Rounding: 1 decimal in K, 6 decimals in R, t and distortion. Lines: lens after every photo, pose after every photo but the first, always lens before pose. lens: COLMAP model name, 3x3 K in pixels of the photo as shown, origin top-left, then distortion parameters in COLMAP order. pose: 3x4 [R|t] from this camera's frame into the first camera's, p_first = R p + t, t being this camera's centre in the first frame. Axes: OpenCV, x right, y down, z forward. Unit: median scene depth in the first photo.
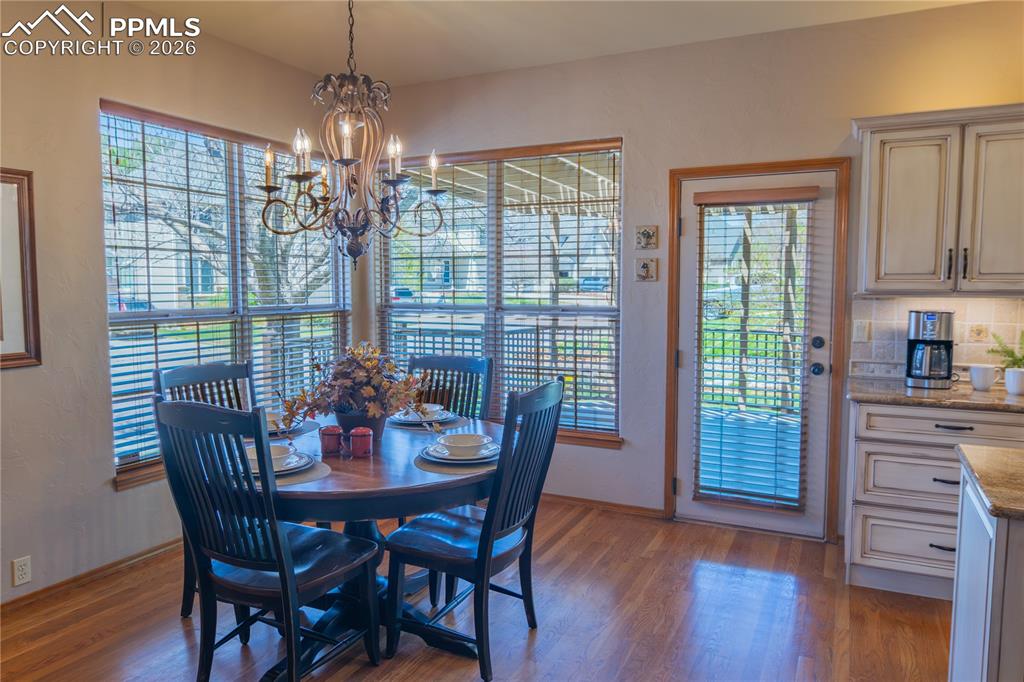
lens RADIAL K [[700.3, 0, 512.0], [0, 700.3, 341.0], [0, 0, 1]] dist [-0.007744, -0.003037]
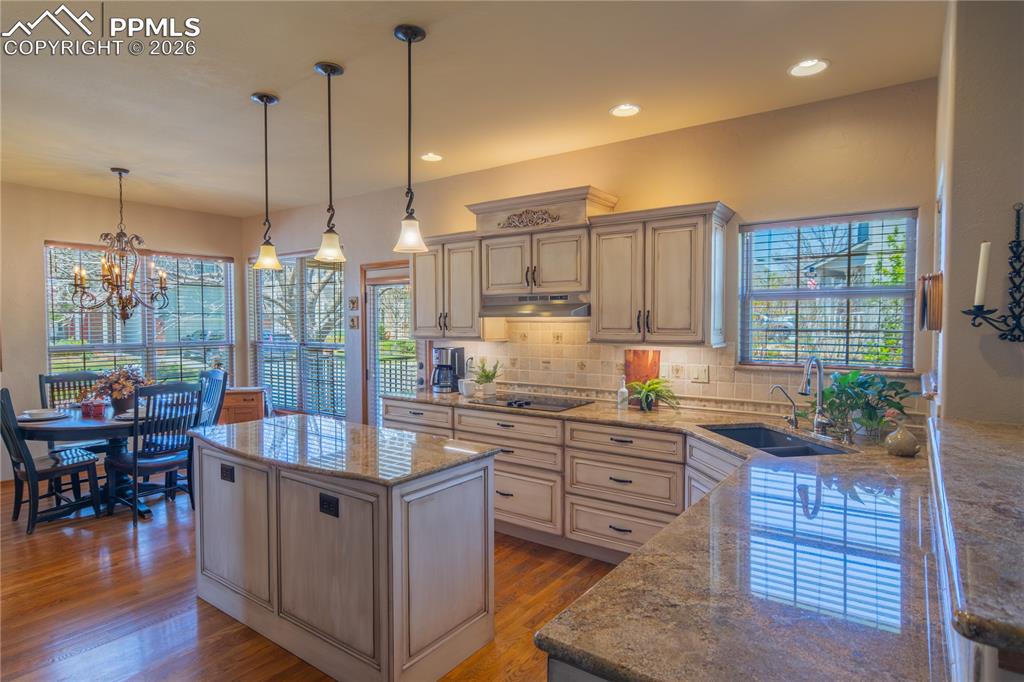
lens RADIAL K [[550.4, 0, 511.0], [0, 550.4, 338.8], [0, 0, 1]] dist [-0.006080, 0.001477]
pose [[0.986615, 0.005052, -0.162989, 0.994371], [-0.013526, 0.998611, -0.050924, 0.002254], [0.162505, 0.052446, 0.985313, -0.330359]]
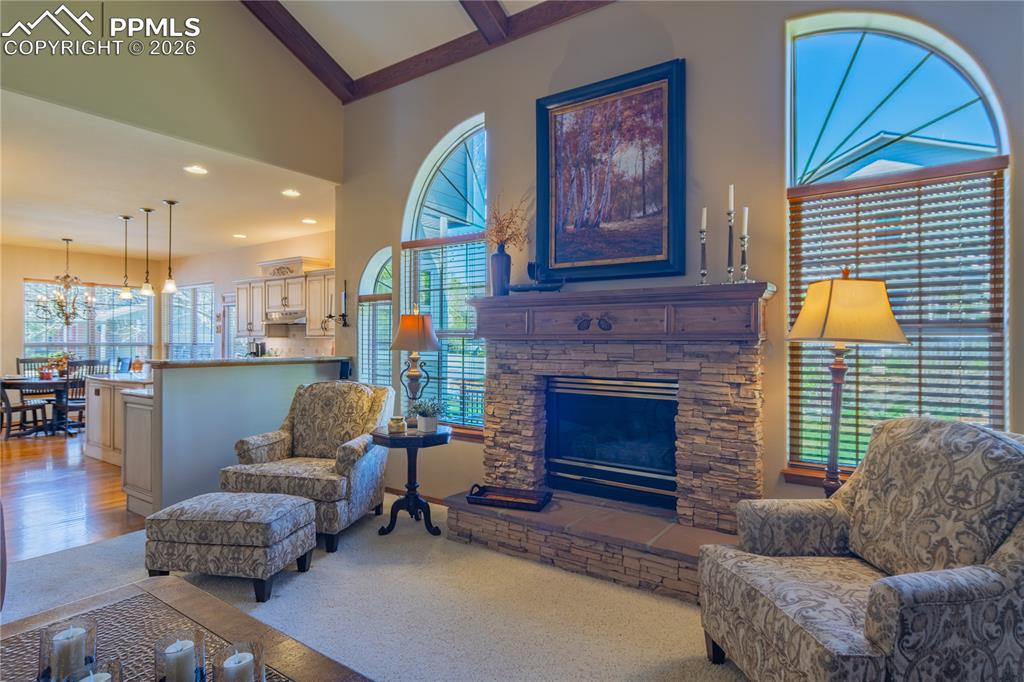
lens RADIAL K [[550.8, 0, 508.9], [0, 550.8, 343.2], [0, 0, 1]] dist [-0.003400, 0.002130]
pose [[0.987022, 0.004214, -0.160531, 2.078621], [-0.017026, 0.996767, -0.078523, 0.127174], [0.159681, 0.080237, 0.983902, -1.163927]]
